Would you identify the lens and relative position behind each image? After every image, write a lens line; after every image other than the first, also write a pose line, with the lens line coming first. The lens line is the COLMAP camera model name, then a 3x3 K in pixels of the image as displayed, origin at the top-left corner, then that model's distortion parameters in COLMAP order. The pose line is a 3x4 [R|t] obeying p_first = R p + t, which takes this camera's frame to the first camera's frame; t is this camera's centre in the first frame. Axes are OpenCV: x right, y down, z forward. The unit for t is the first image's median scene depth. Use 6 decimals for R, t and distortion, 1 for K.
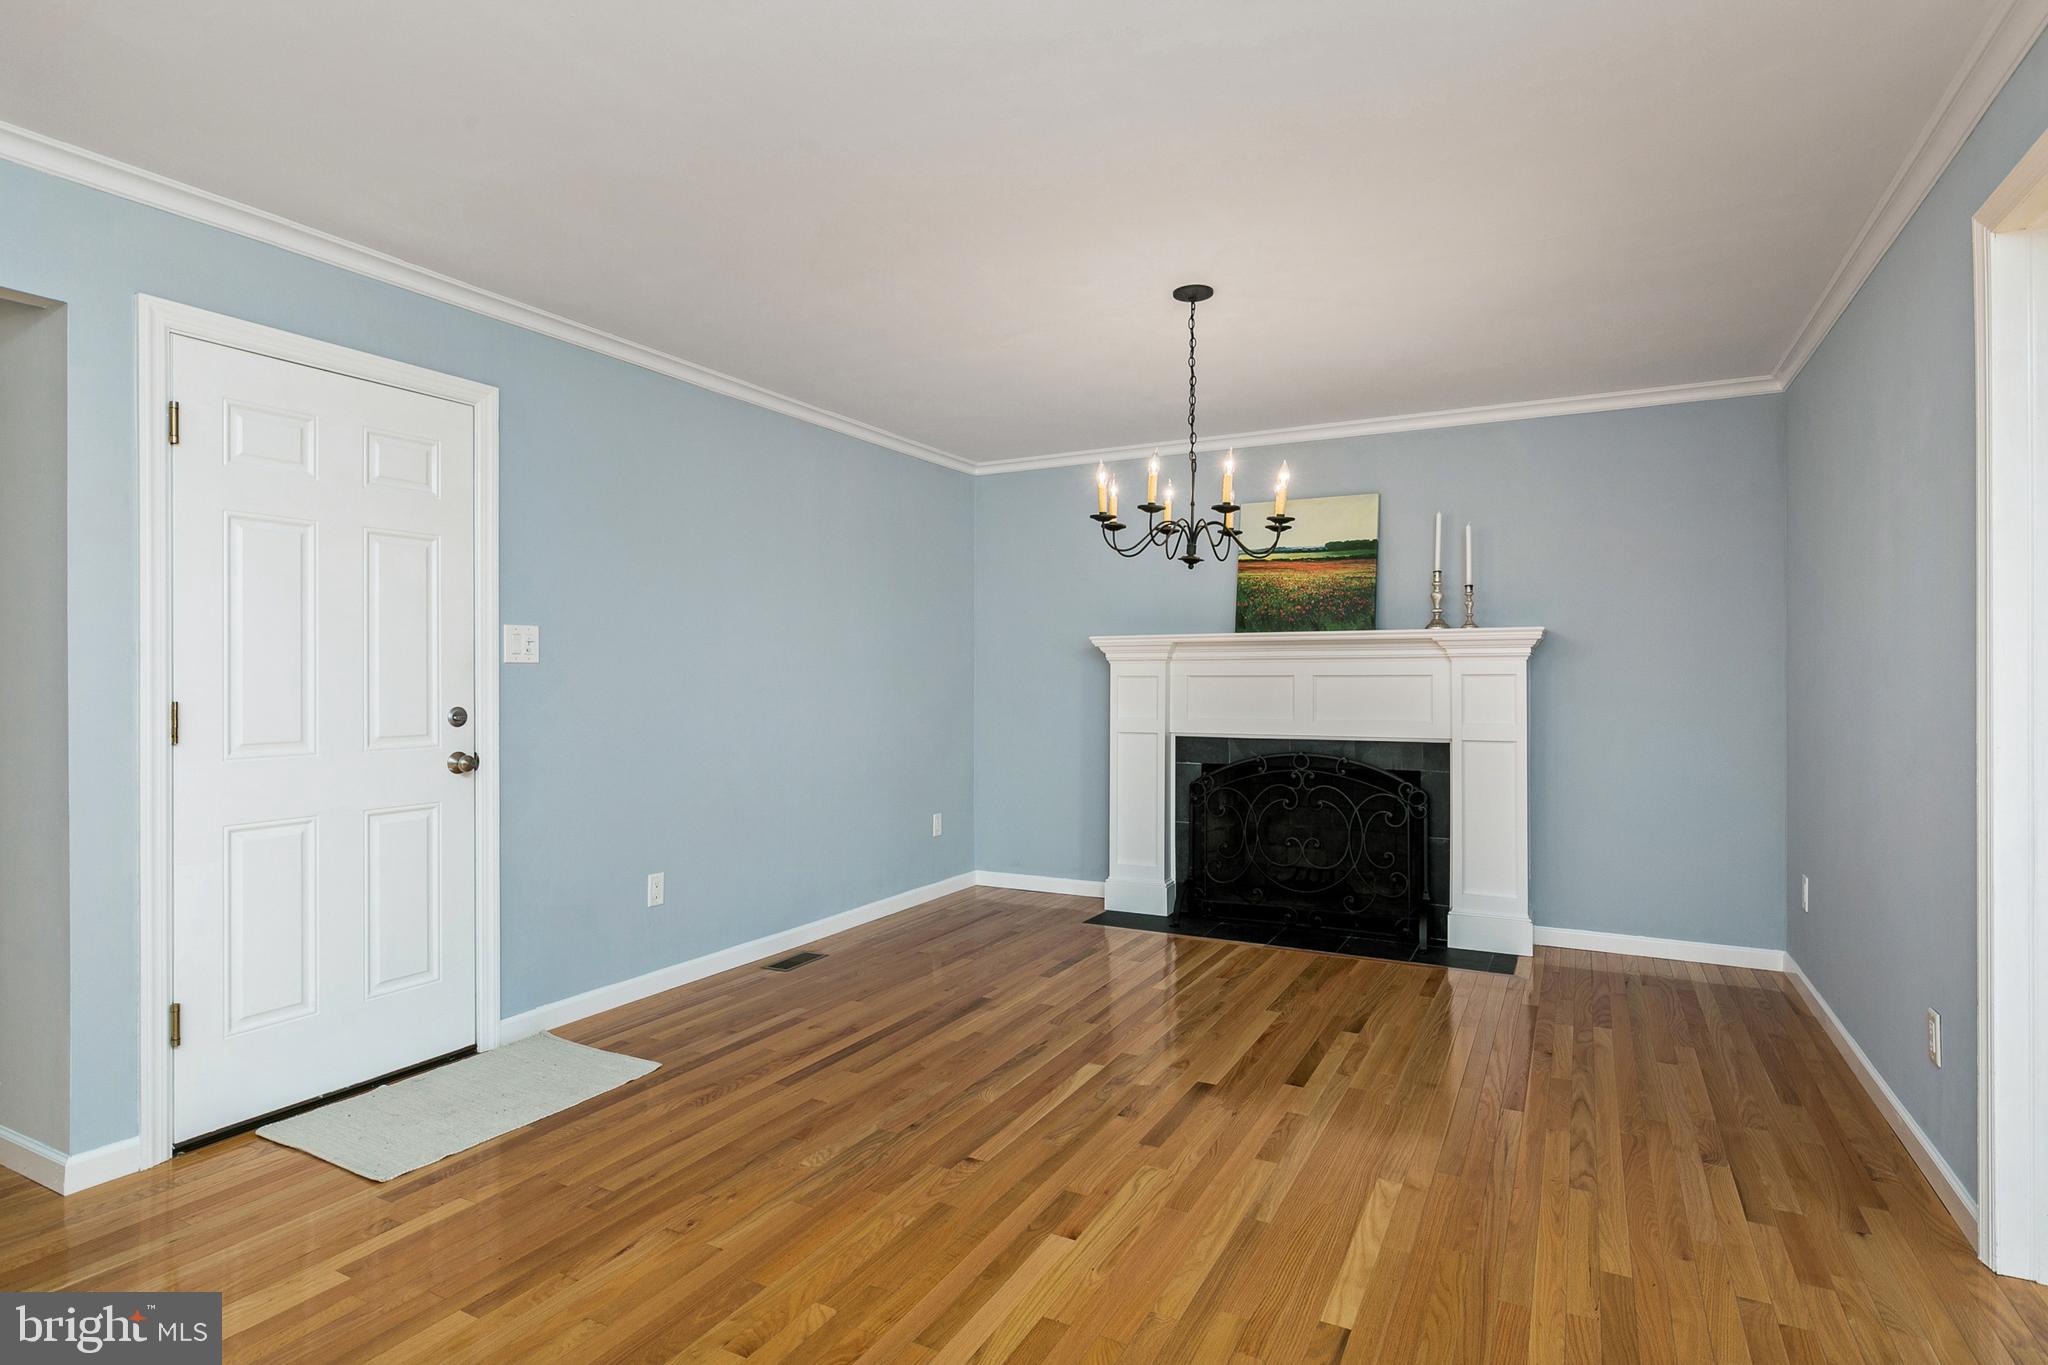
lens RADIAL K [[1063.4, 0, 1006.2], [0, 1063.4, 673.6], [0, 0, 1]] dist [-0.000365, -0.000490]
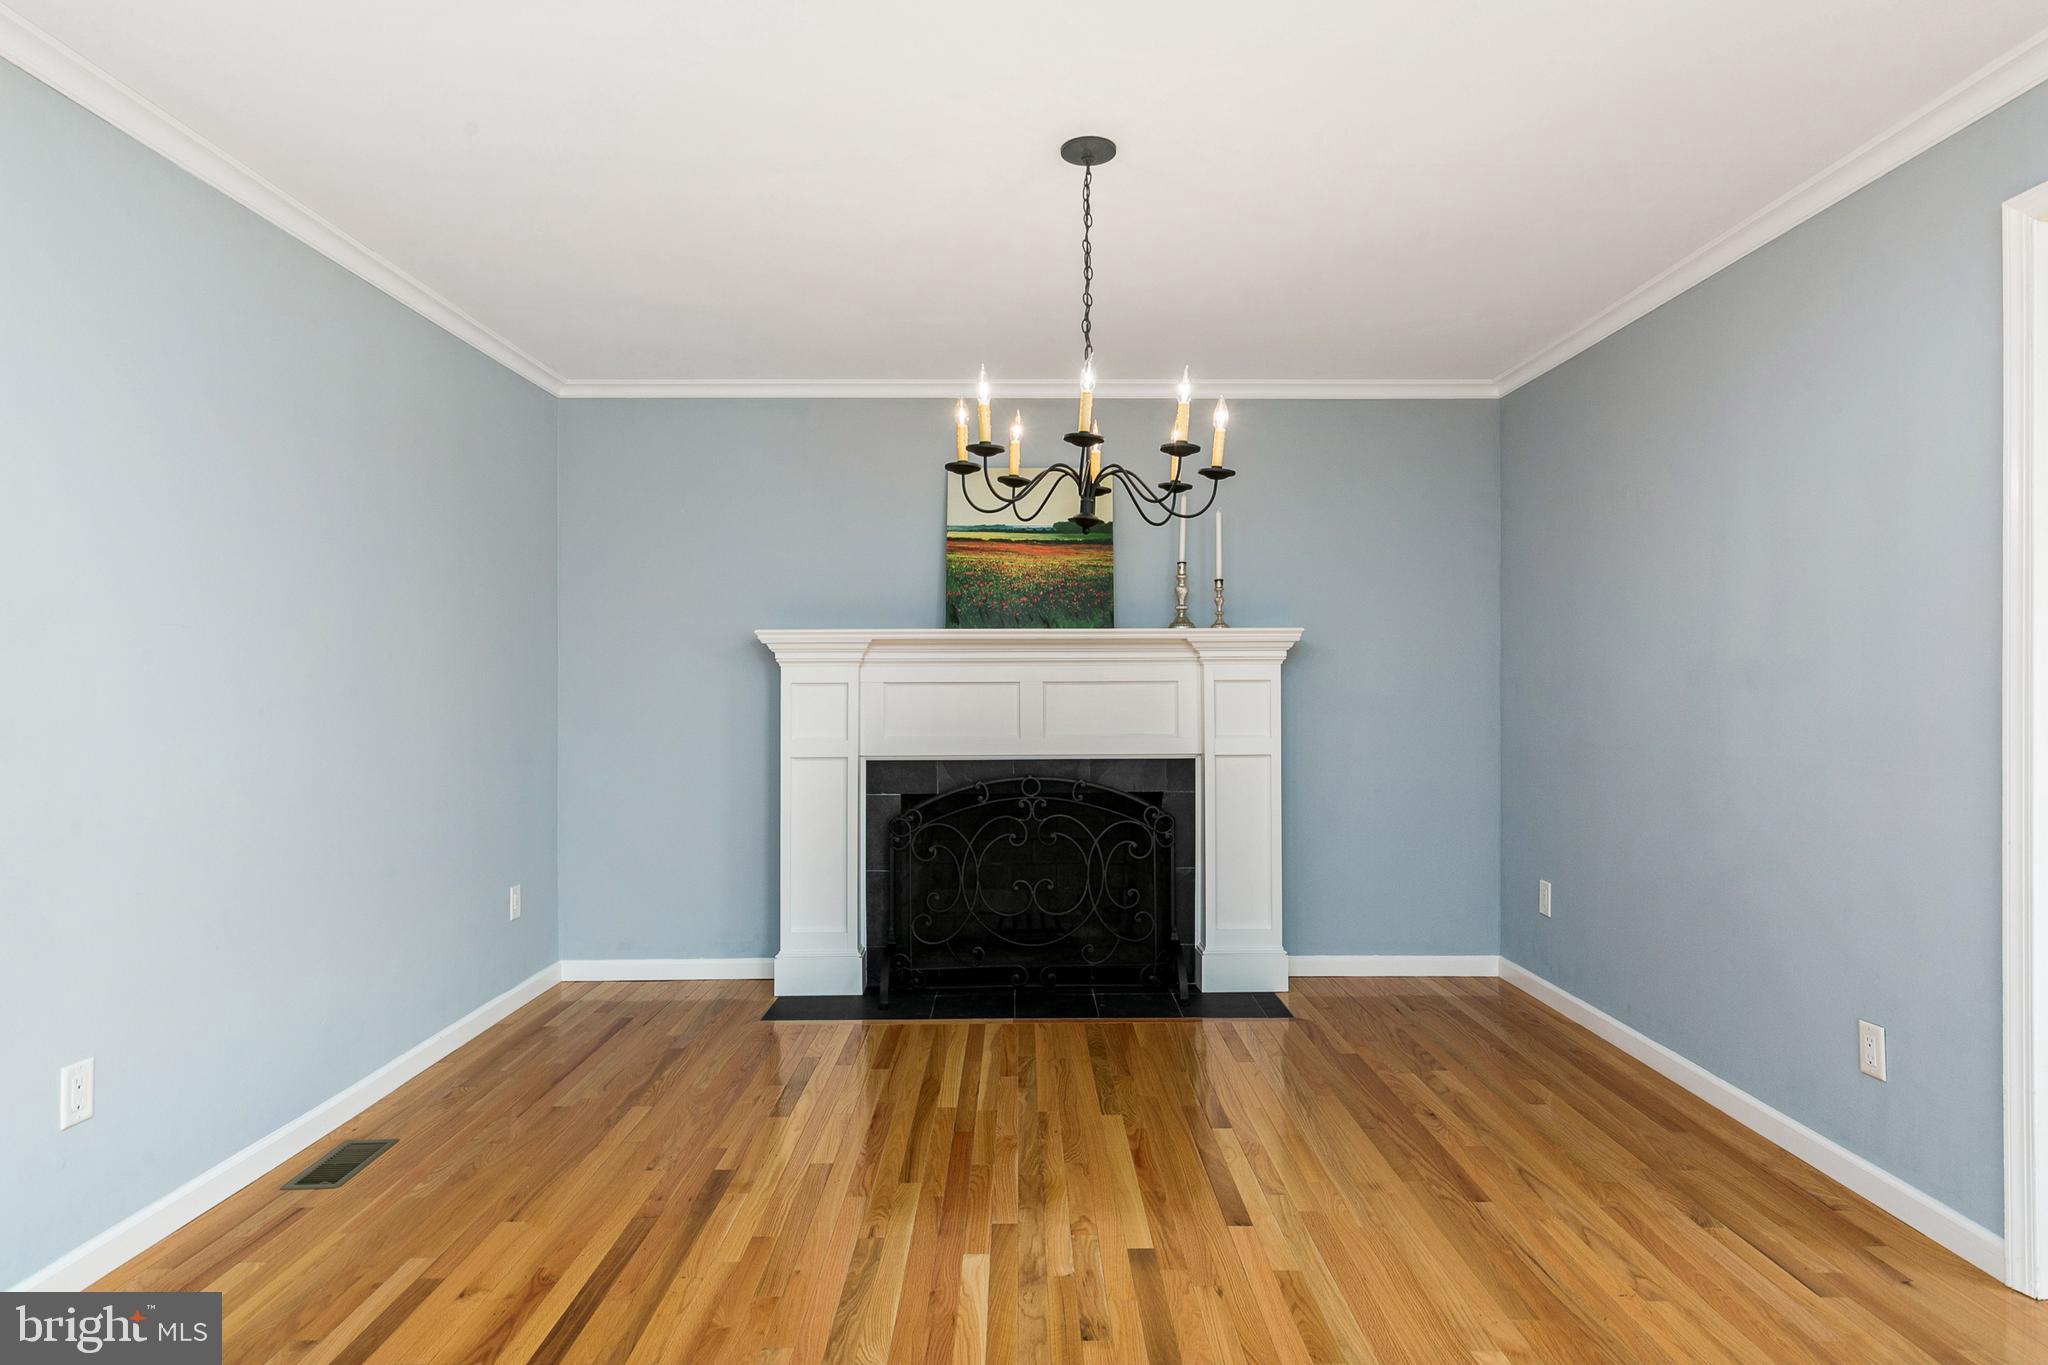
lens RADIAL K [[1160.5, 0, 1027.2], [0, 1160.5, 683.4], [0, 0, 1]] dist [0.007645, -0.000535]
pose [[0.873839, -0.002638, 0.486207, -0.179213], [0.001485, 0.999995, 0.002758, 0.000382], [-0.486212, -0.001688, 0.873839, 0.242726]]
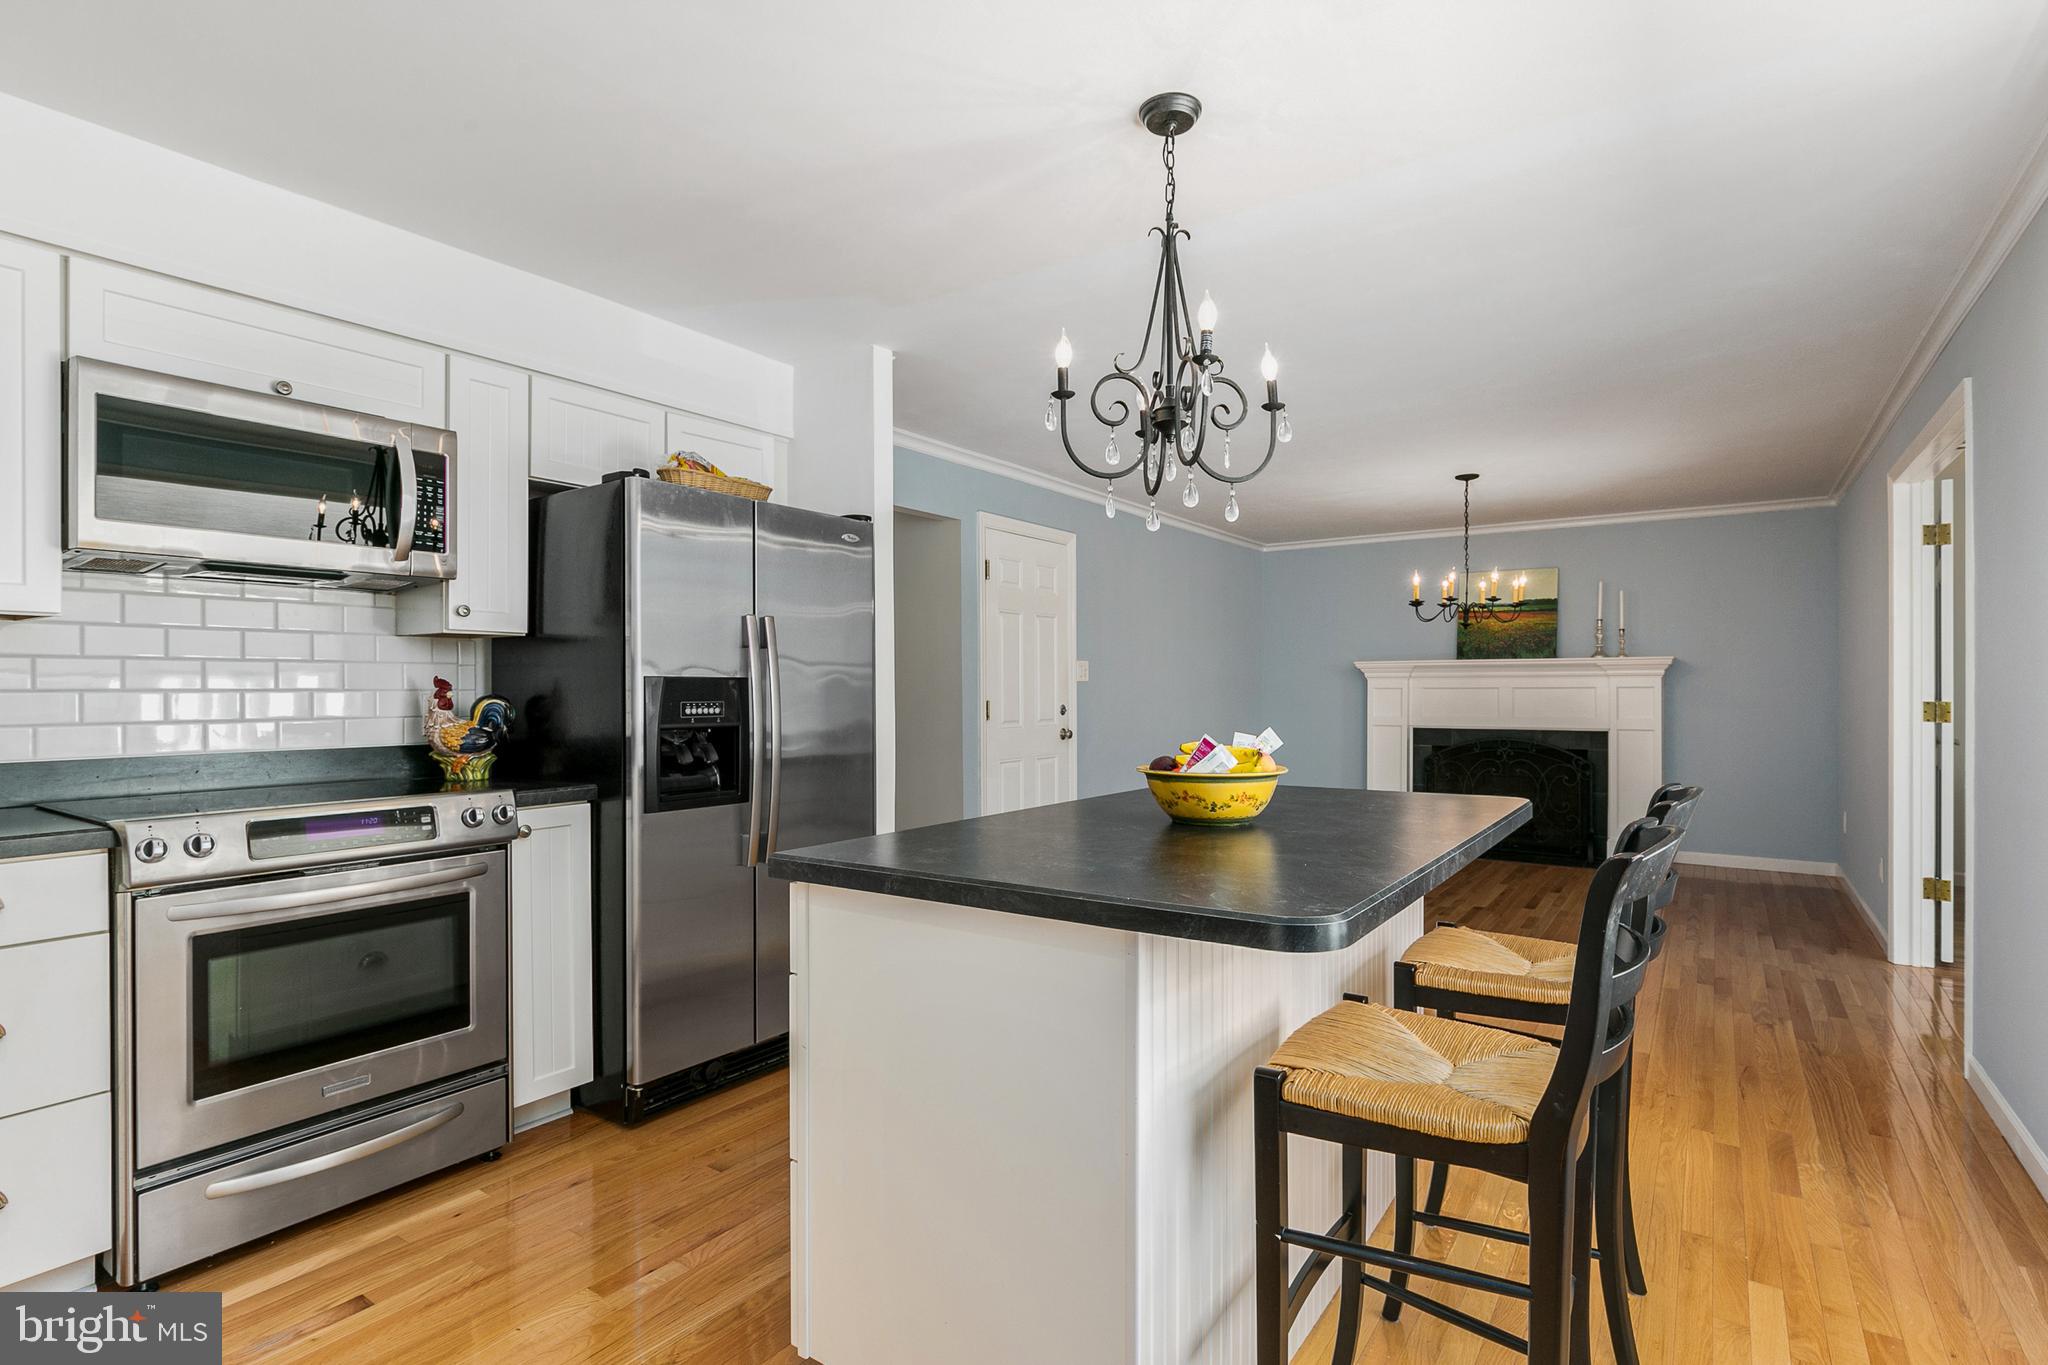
lens RADIAL K [[998.7, 0, 1020.7], [0, 998.7, 692.3], [0, 0, 1]] dist [-0.000487, -0.001450]
pose [[0.993821, -0.000406, -0.110991, -0.283576], [0.001063, 0.999982, 0.005857, -0.000954], [0.110987, -0.005938, 0.993804, -0.562309]]
